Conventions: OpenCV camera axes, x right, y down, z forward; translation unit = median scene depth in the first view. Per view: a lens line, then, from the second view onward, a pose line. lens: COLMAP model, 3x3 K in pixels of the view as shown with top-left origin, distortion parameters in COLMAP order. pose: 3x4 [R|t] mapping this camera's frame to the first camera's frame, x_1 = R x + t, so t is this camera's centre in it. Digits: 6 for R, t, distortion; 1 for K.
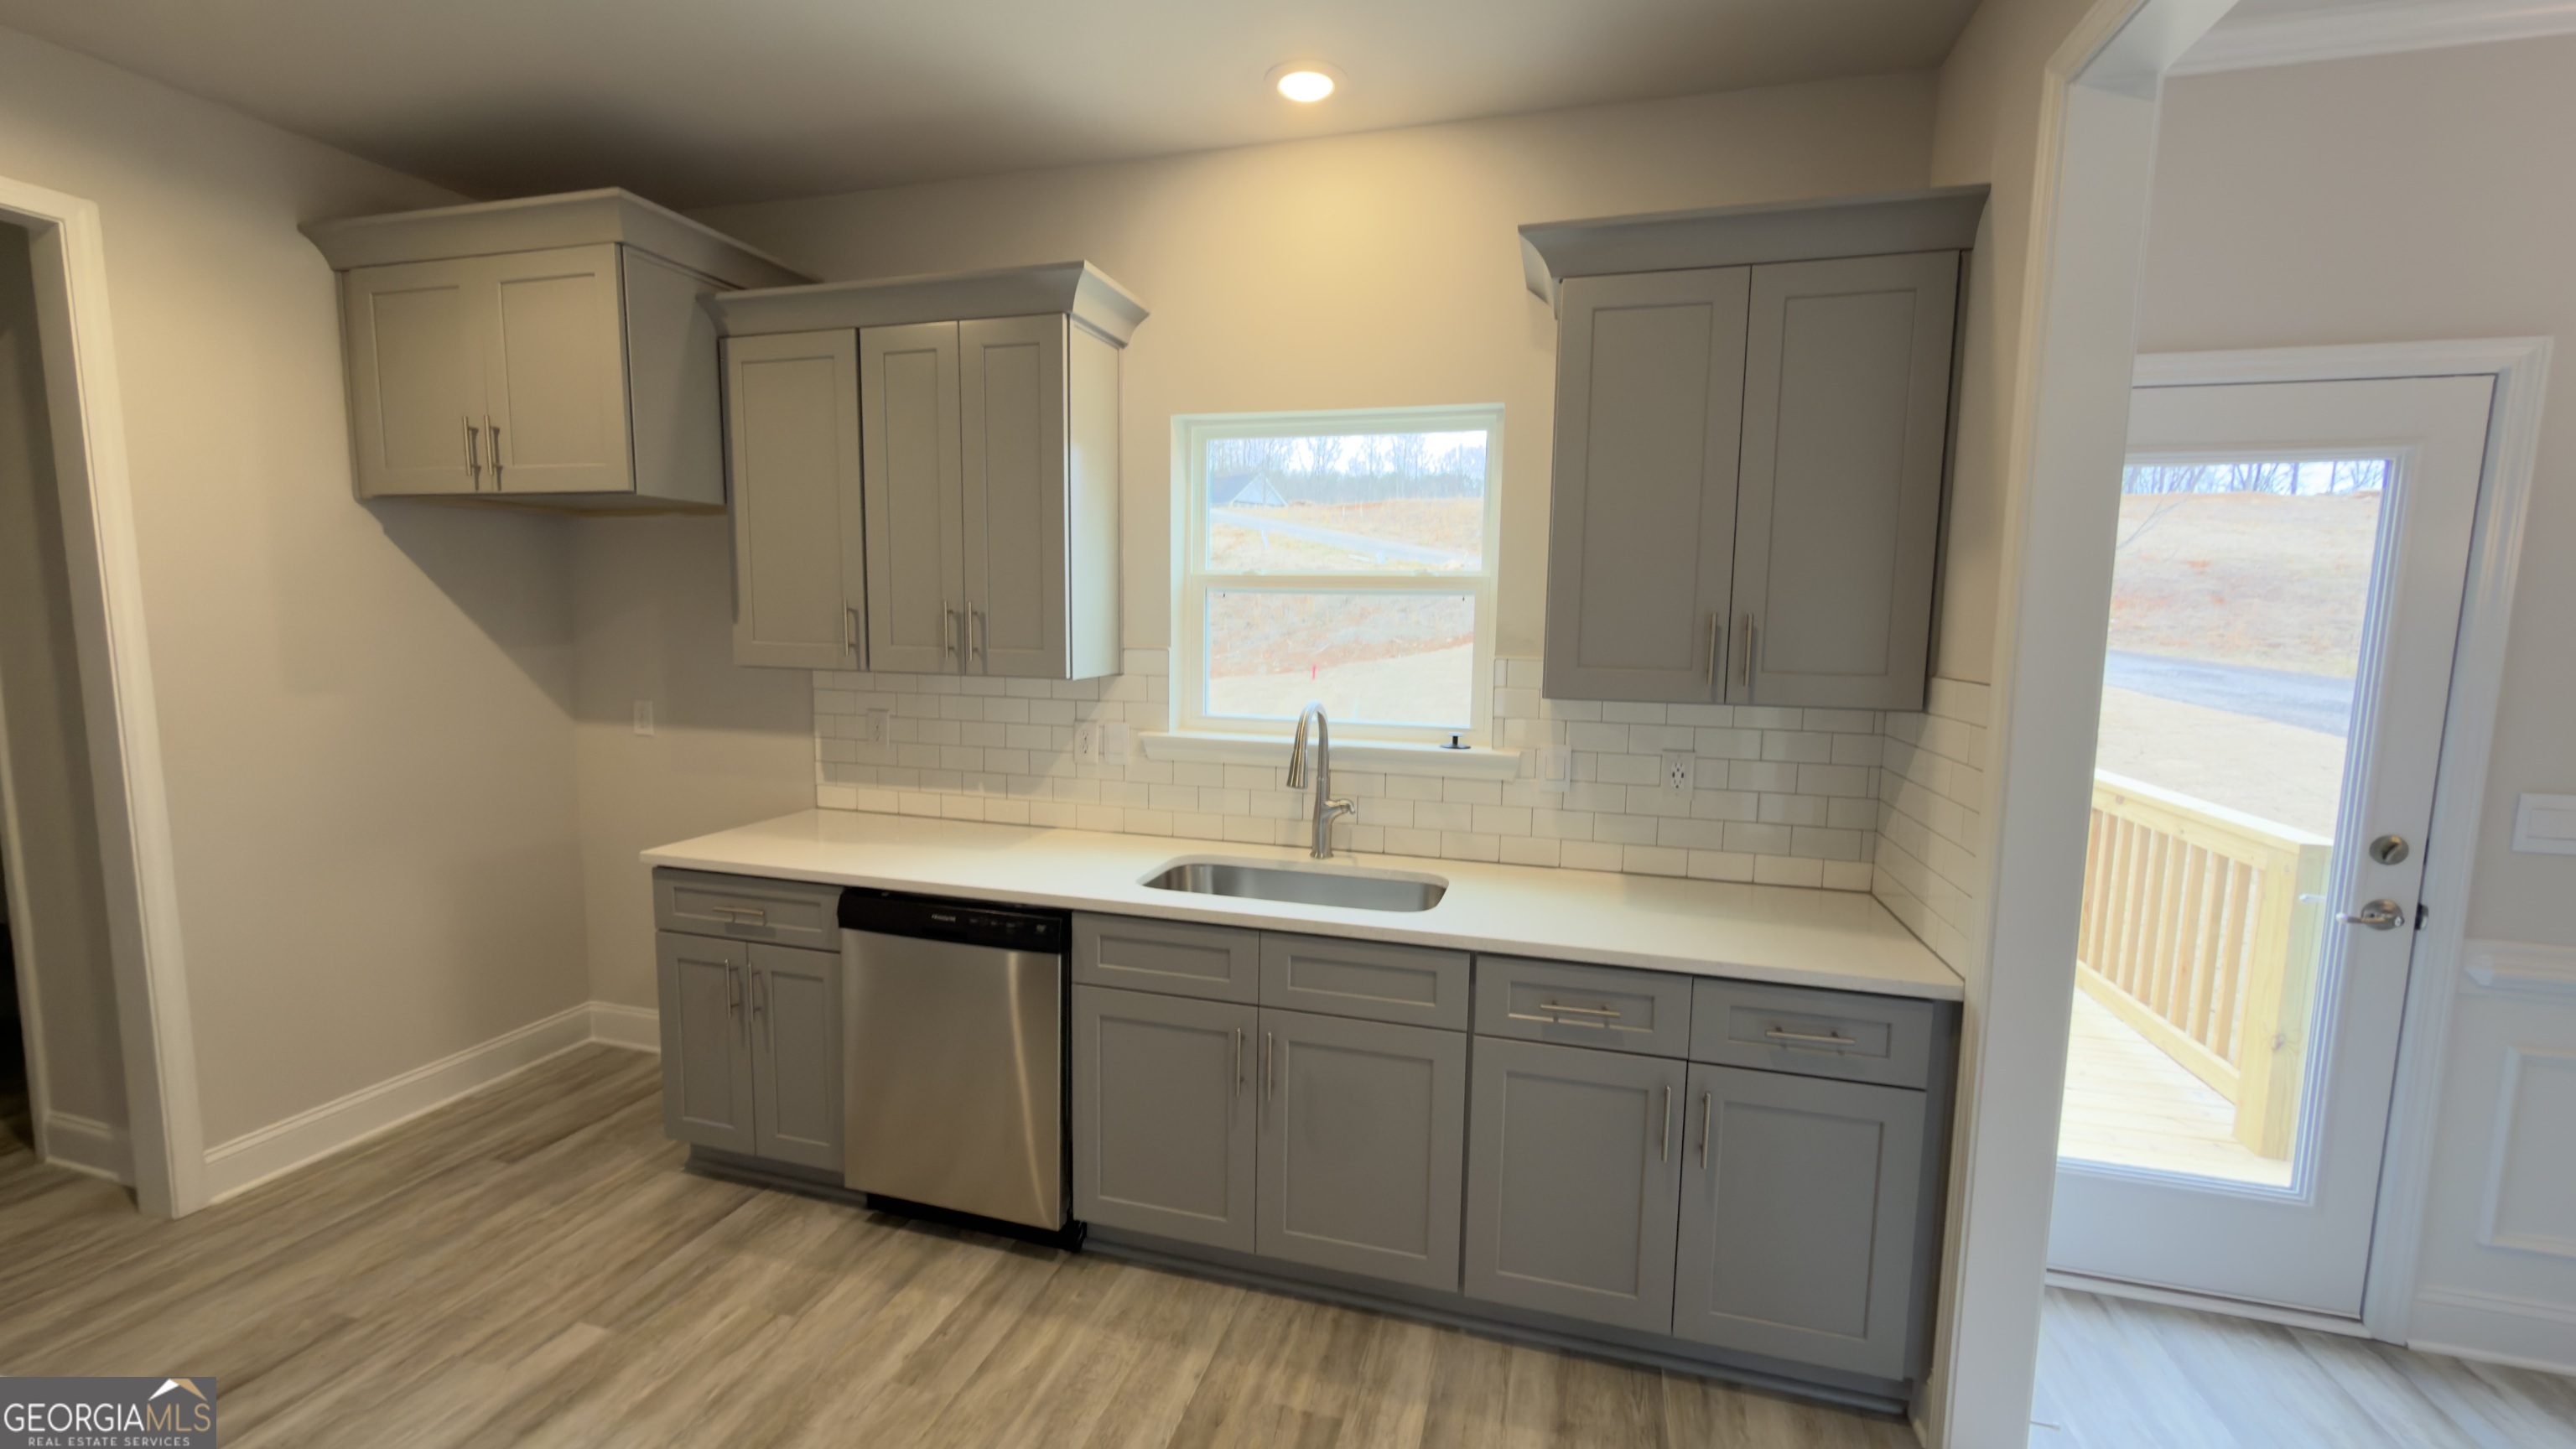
lens RADIAL K [[1025.6, 0, 1292.6], [0, 1025.6, 724.5], [0, 0, 1]] dist [-0.010582, 0.000262]
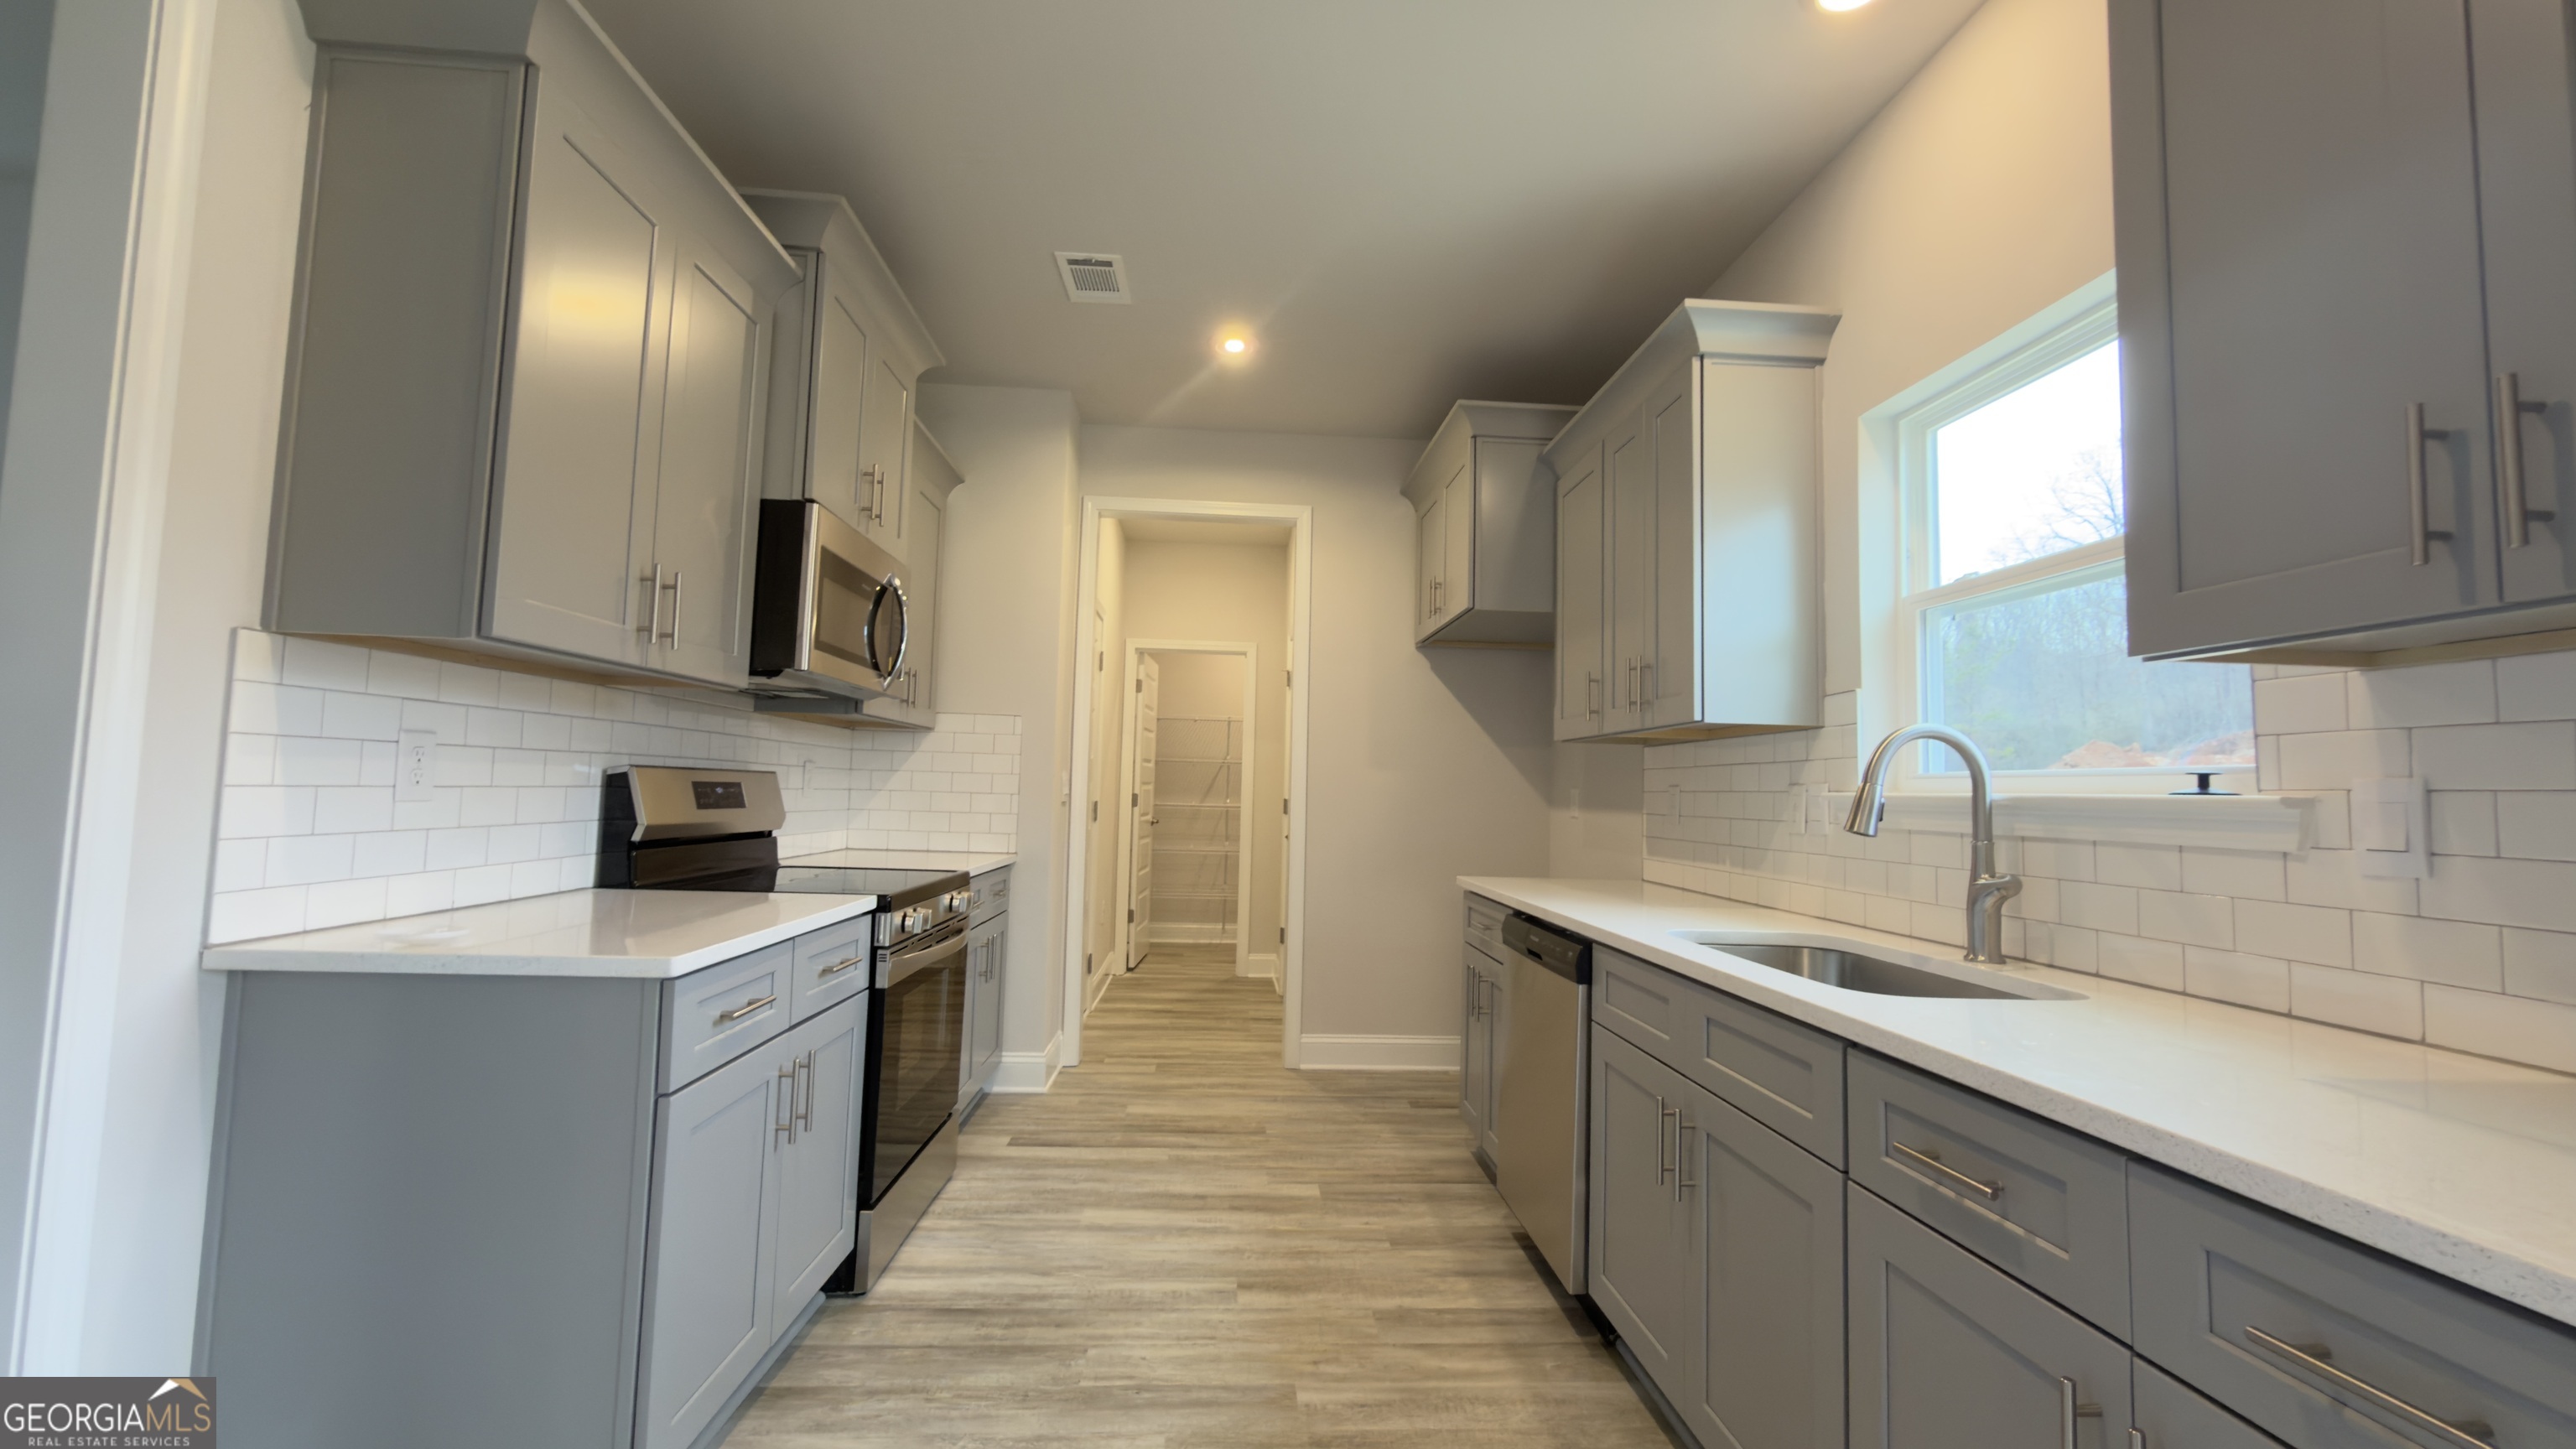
lens RADIAL K [[1025.6, 0, 1287.7], [0, 1025.6, 725.2], [0, 0, 1]] dist [-0.010582, 0.000262]
pose [[0.329811, -0.071238, -0.941355, 0.582369], [-0.127469, 0.984657, -0.119174, 0.128549], [0.935402, 0.159299, 0.315670, 0.379949]]
